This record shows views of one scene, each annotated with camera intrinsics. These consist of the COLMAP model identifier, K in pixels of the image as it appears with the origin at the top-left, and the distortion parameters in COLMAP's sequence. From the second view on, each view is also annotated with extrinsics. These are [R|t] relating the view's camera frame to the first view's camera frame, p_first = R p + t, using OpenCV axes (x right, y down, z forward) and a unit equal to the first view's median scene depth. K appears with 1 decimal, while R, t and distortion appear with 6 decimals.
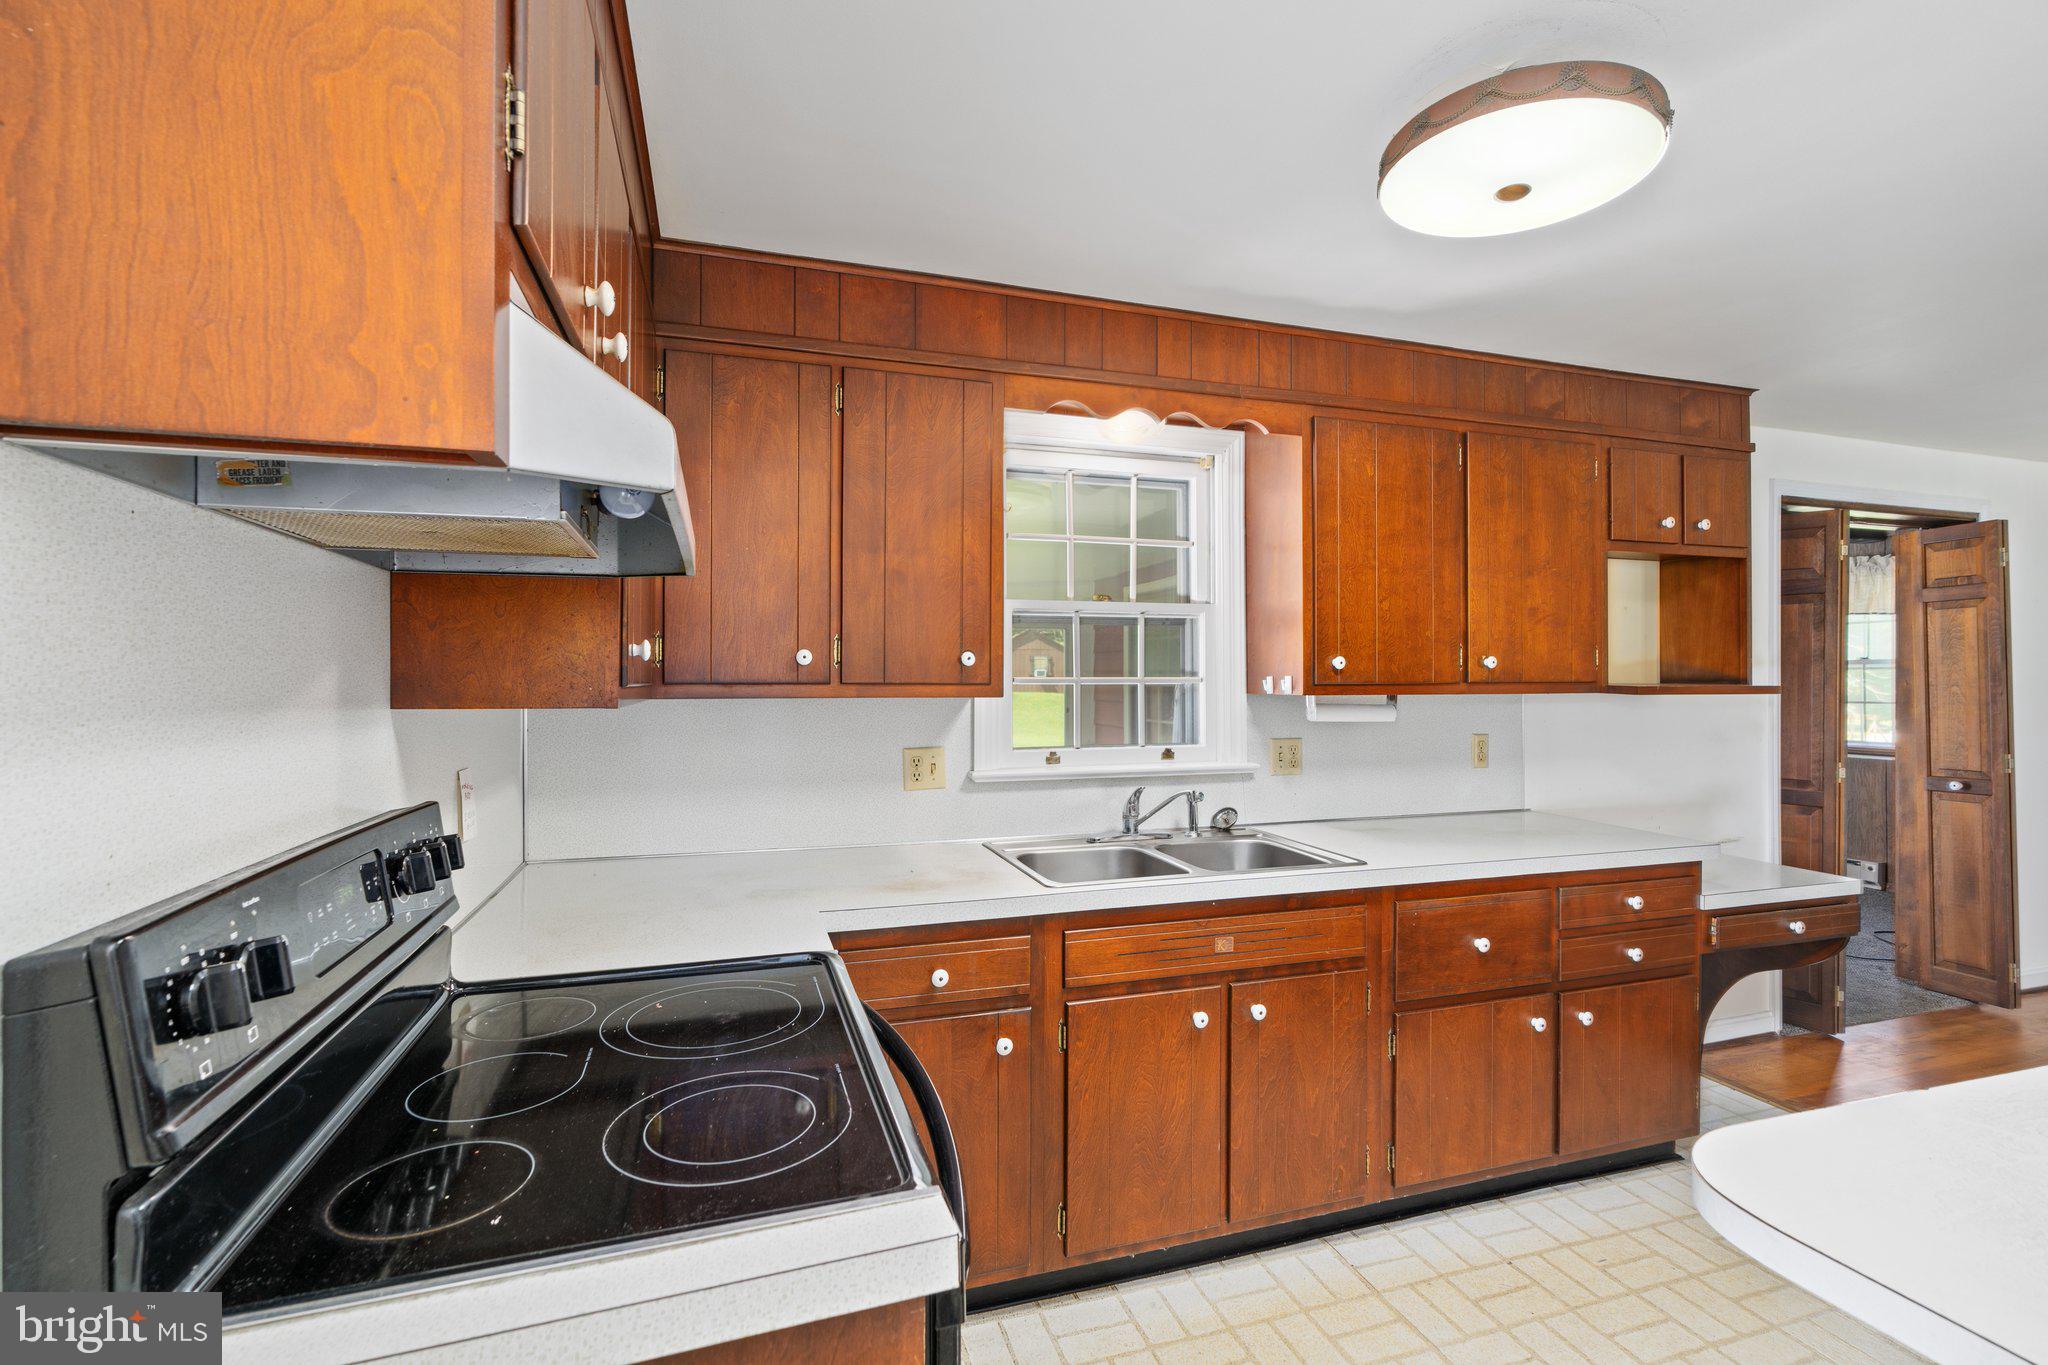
lens RADIAL K [[925.3, 0, 1024.2], [0, 925.3, 681.3], [0, 0, 1]] dist [-0.005553, 0.003294]
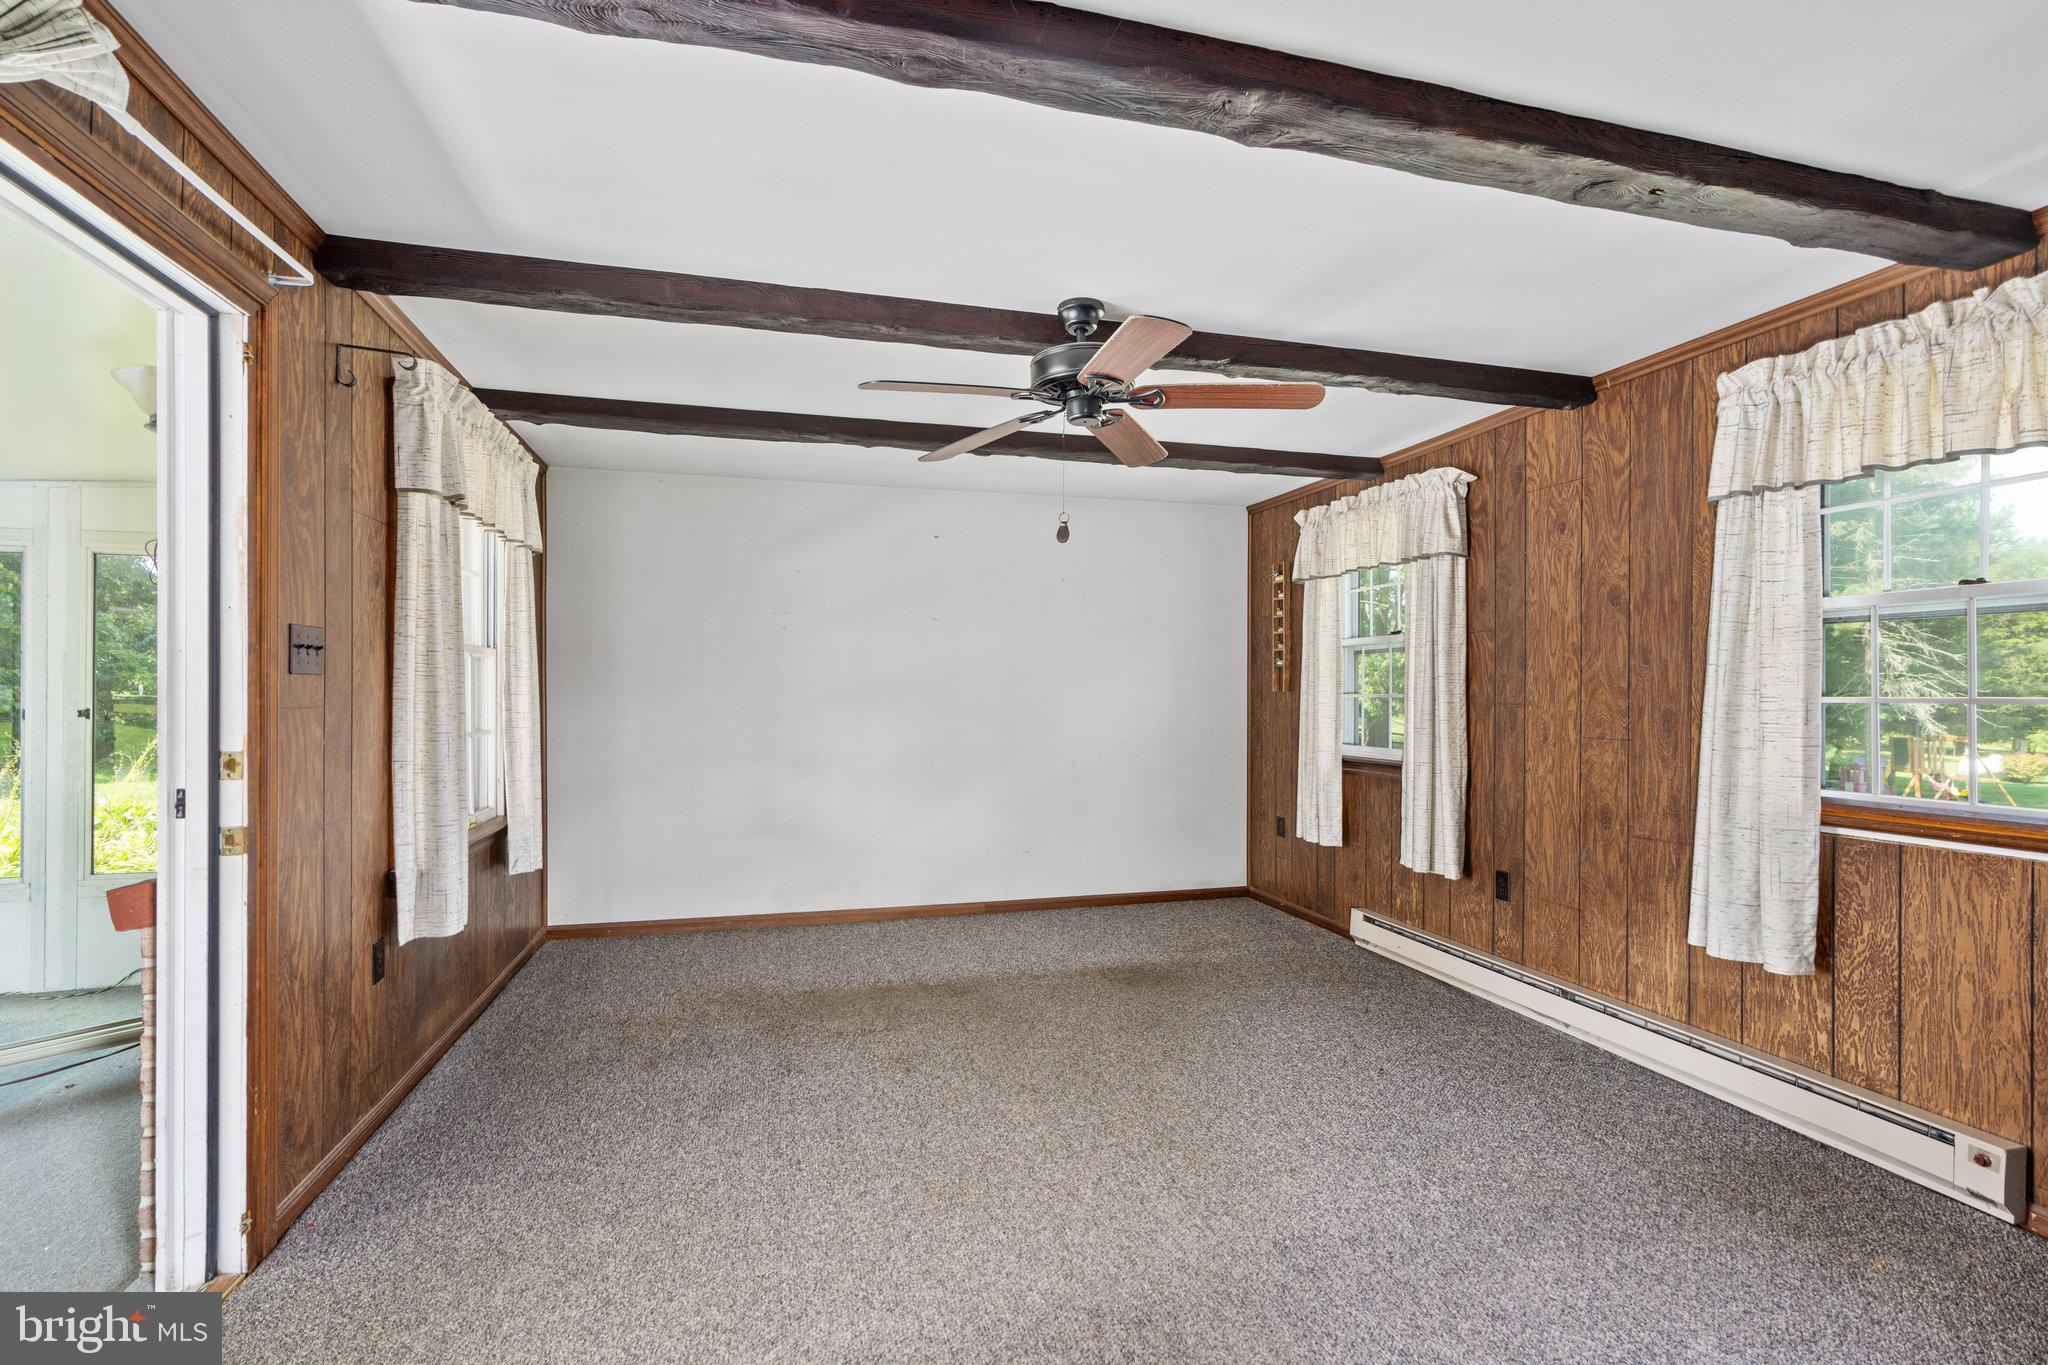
lens RADIAL K [[925.3, 0, 1017.0], [0, 925.3, 690.8], [0, 0, 1]] dist [-0.005553, 0.003294]
pose [[0.998281, 0.002969, -0.058531, 0.556838], [-0.002555, 0.999971, 0.007144, 0.016818], [0.058550, -0.006982, 0.998260, 0.615138]]
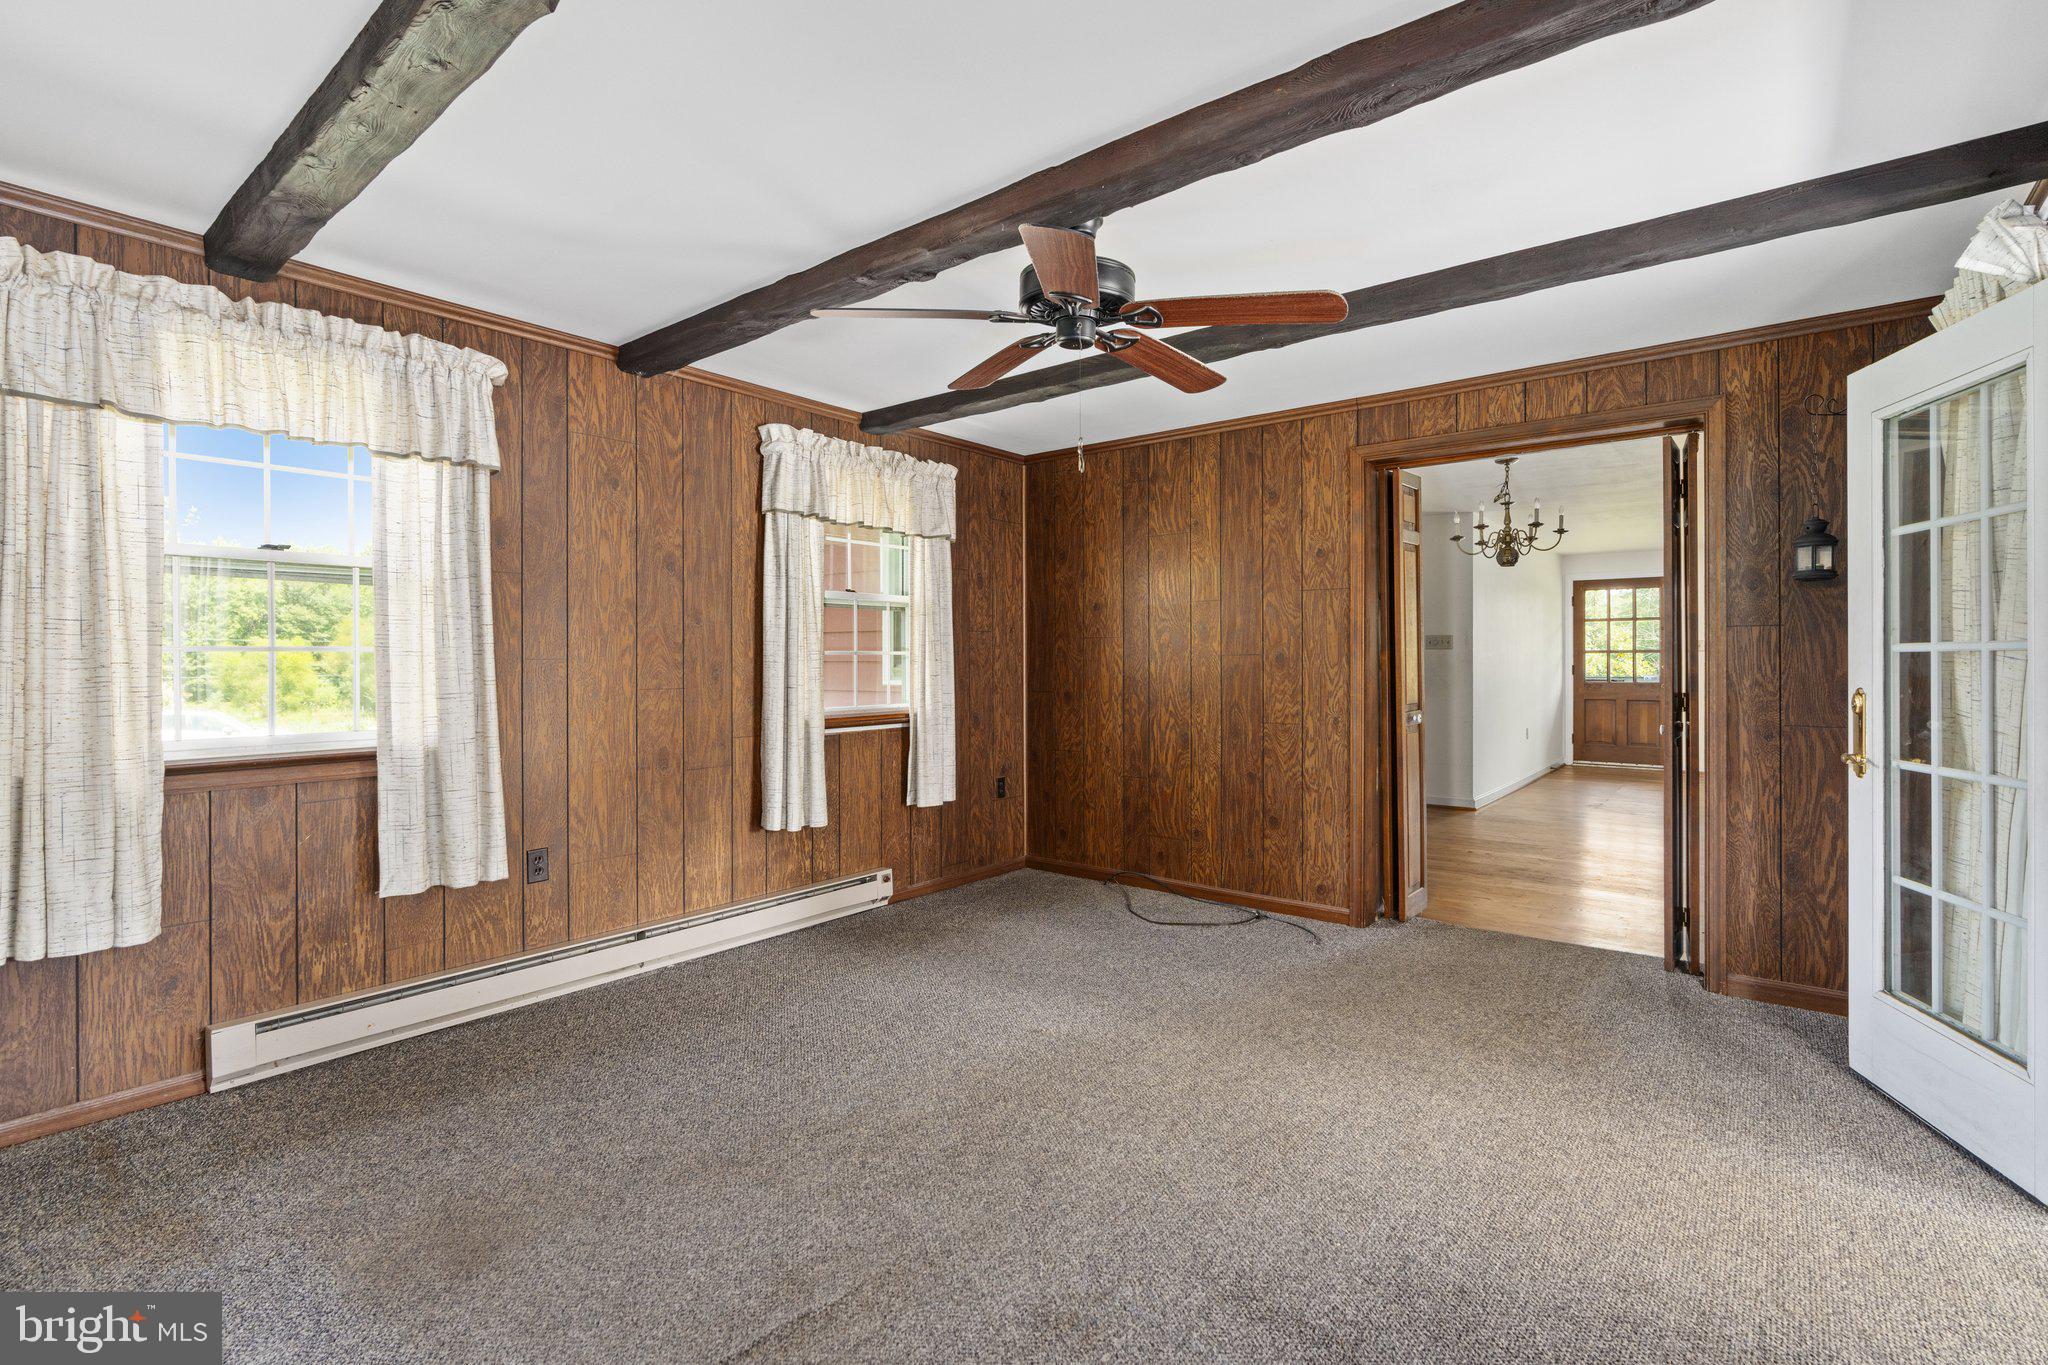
lens RADIAL K [[925.3, 0, 1020.7], [0, 925.3, 662.3], [0, 0, 1]] dist [-0.005553, 0.003294]
pose [[-0.530551, -0.001193, 0.847652, 0.232400], [-0.004262, 0.999990, -0.001260, 0.030653], [-0.847643, -0.004282, -0.530550, 1.302942]]
